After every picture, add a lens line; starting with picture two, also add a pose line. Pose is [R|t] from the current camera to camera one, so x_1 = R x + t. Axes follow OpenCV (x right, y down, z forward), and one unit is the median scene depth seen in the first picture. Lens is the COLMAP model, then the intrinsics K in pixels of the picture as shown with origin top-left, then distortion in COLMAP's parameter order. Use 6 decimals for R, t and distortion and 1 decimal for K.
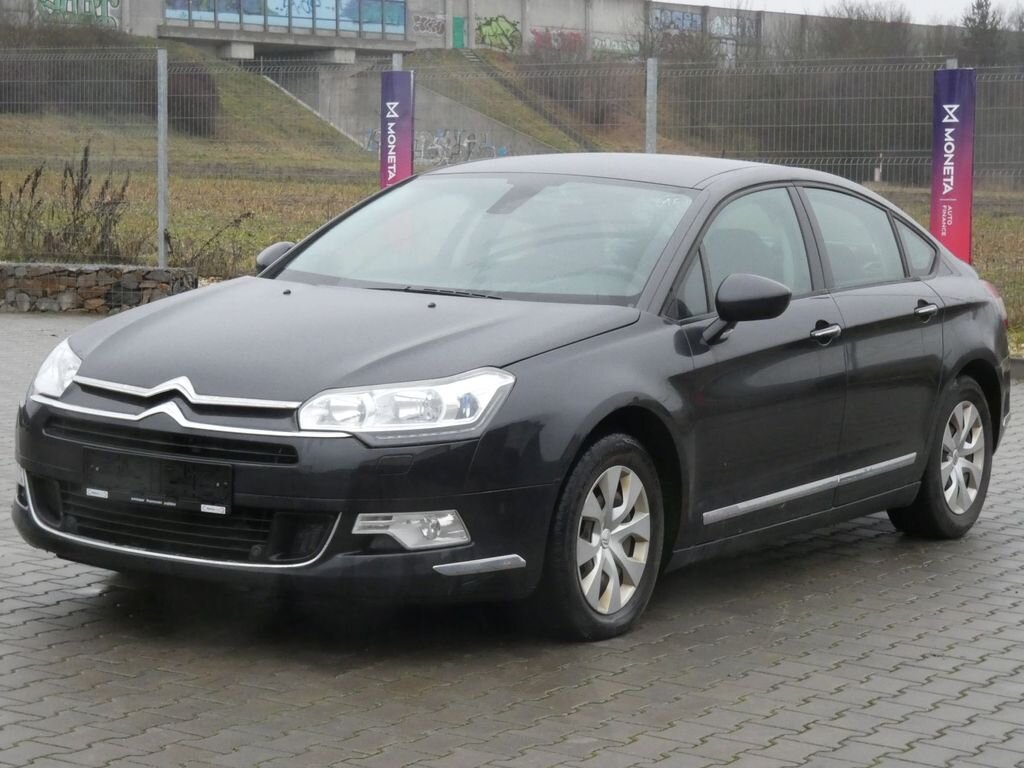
lens RADIAL K [[2539.9, 0, 512.0], [0, 2539.9, 384.0], [0, 0, 1]] dist [0.544902, -5.046485]
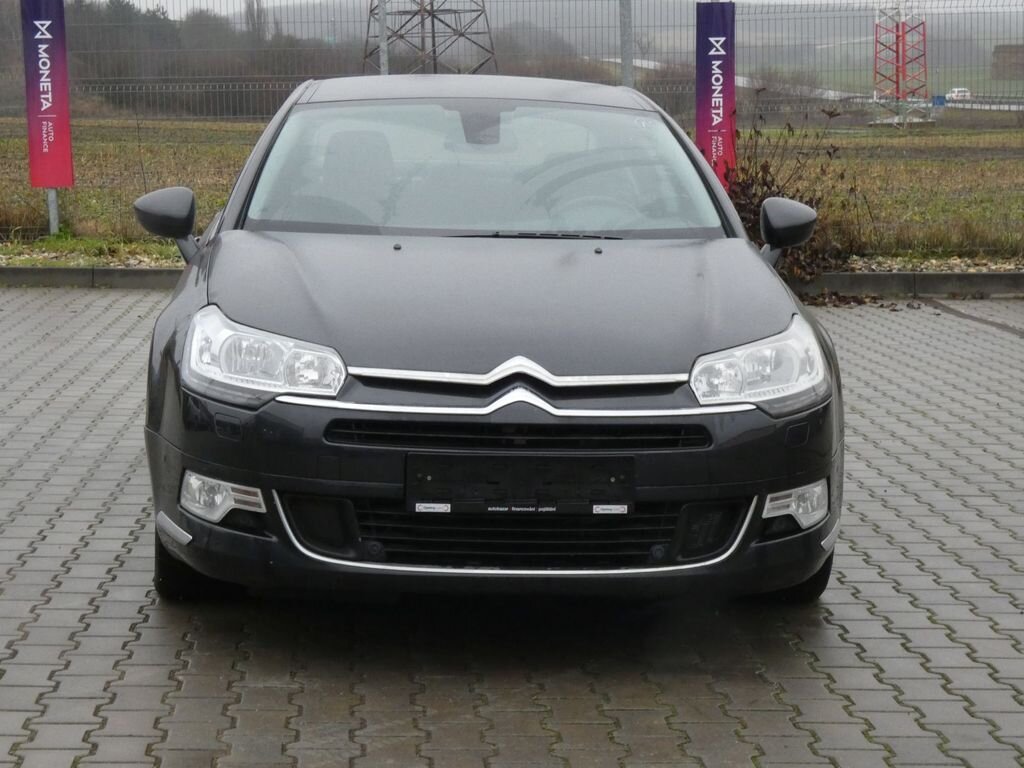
lens RADIAL K [[2296.8, 0, 512.0], [0, 2296.8, 384.0], [0, 0, 1]] dist [0.548875, -4.337210]
pose [[0.813745, -0.096653, 0.573129, -0.544295], [0.069945, 0.995195, 0.068521, -0.043996], [-0.576998, -0.015671, 0.816595, 0.380276]]
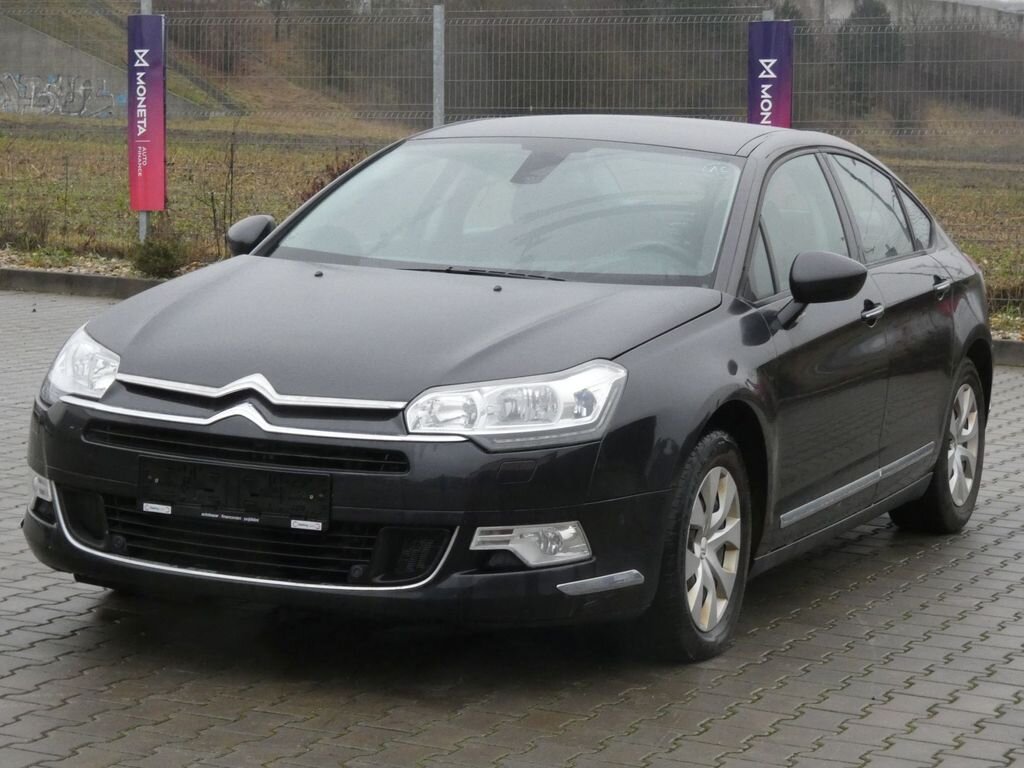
lens RADIAL K [[2721.2, 0, 512.0], [0, 2721.2, 384.0], [0, 0, 1]] dist [0.588813, -6.219170]
pose [[0.989223, -0.011935, 0.145928, -0.174063], [0.010181, 0.999867, 0.012759, -0.010193], [-0.146061, -0.011135, 0.989213, 0.058807]]
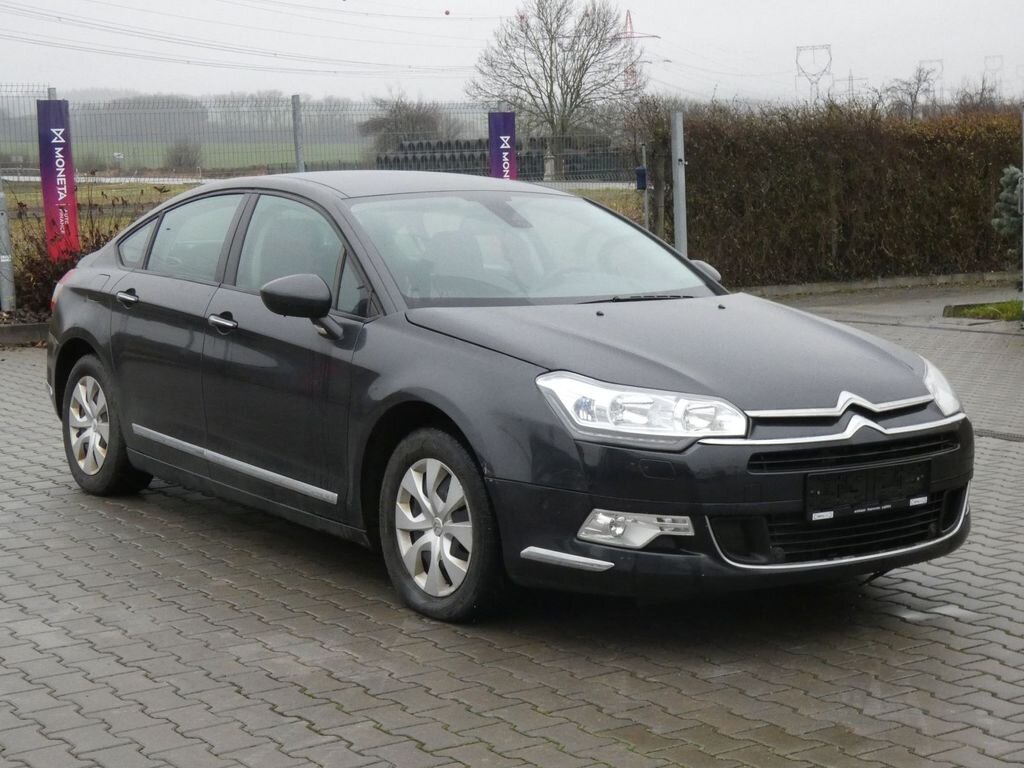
lens RADIAL K [[1768.5, 0, 512.0], [0, 1768.5, 384.0], [0, 0, 1]] dist [0.139557, 0.055641]
pose [[0.382669, -0.147219, 0.912080, -0.837854], [0.103133, 0.987859, 0.116180, -0.103990], [-0.918111, 0.049606, 0.393207, 0.811892]]
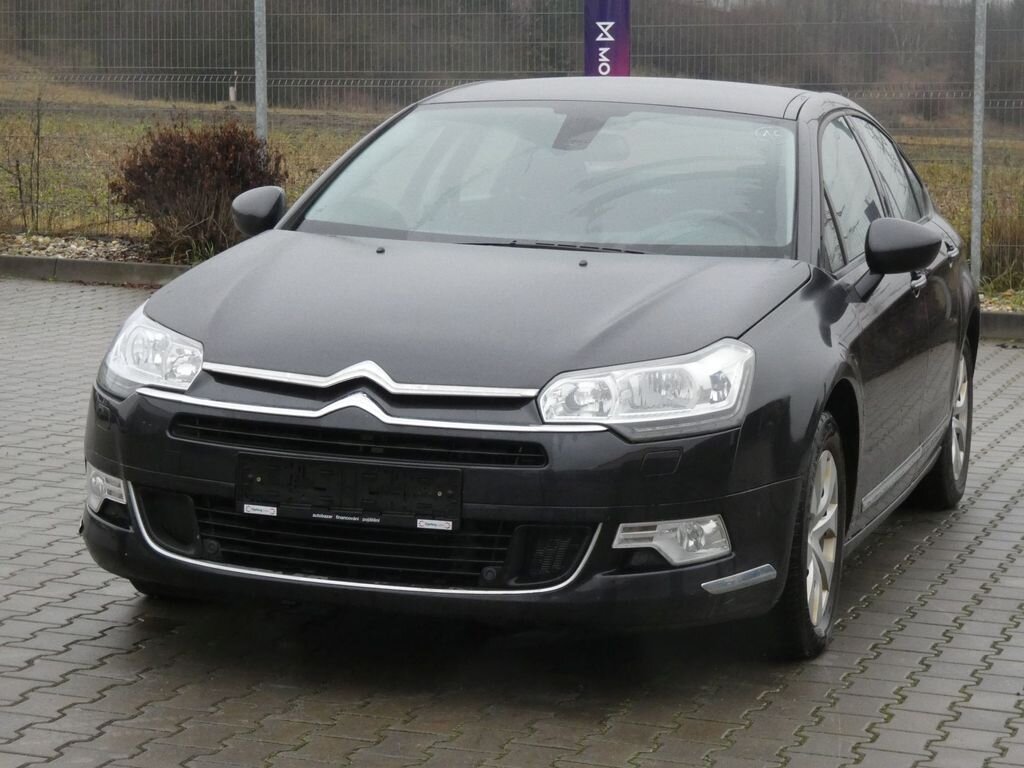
lens RADIAL K [[2701.4, 0, 512.0], [0, 2701.4, 384.0], [0, 0, 1]] dist [0.693155, -7.052656]
pose [[0.965705, -0.030991, 0.257786, -0.296143], [0.024642, 0.999309, 0.027822, -0.017688], [-0.258470, -0.020515, 0.965801, 0.160929]]
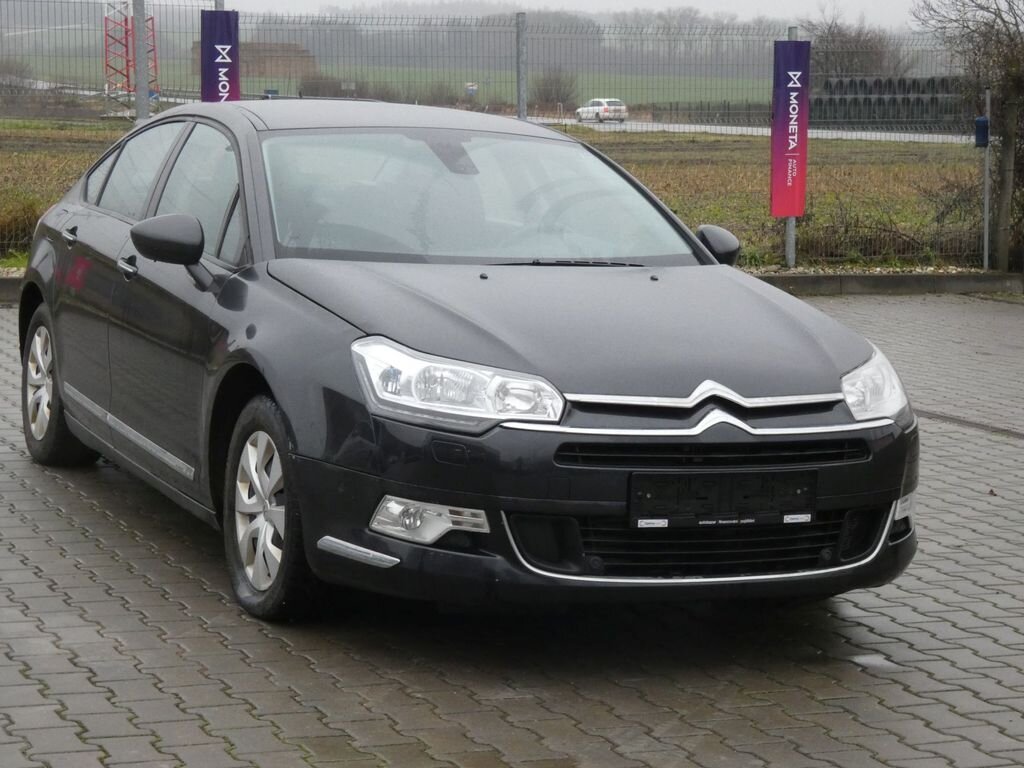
lens RADIAL K [[2296.8, 0, 512.0], [0, 2296.8, 384.0], [0, 0, 1]] dist [0.548875, -4.337210]
pose [[0.569960, -0.113317, 0.813821, -0.807724], [0.061694, 0.993551, 0.095135, -0.081019], [-0.819353, -0.004015, 0.573275, 0.574360]]
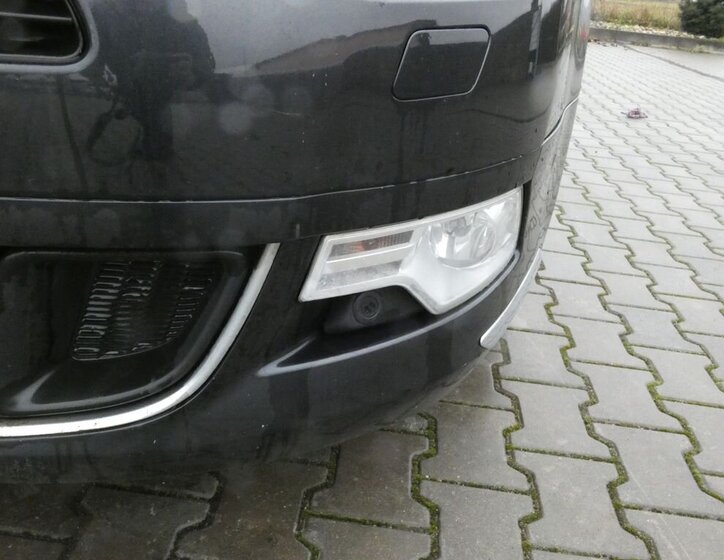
lens RADIAL K [[706.8, 0, 362.0], [0, 706.8, 280.0], [0, 0, 1]] dist [-0.009376, 0.000837]
pose [[0.889932, -0.133443, 0.436136, -0.086583], [-0.028506, 0.938099, 0.345192, 0.025931], [-0.455203, -0.319630, 0.831040, 0.871345]]
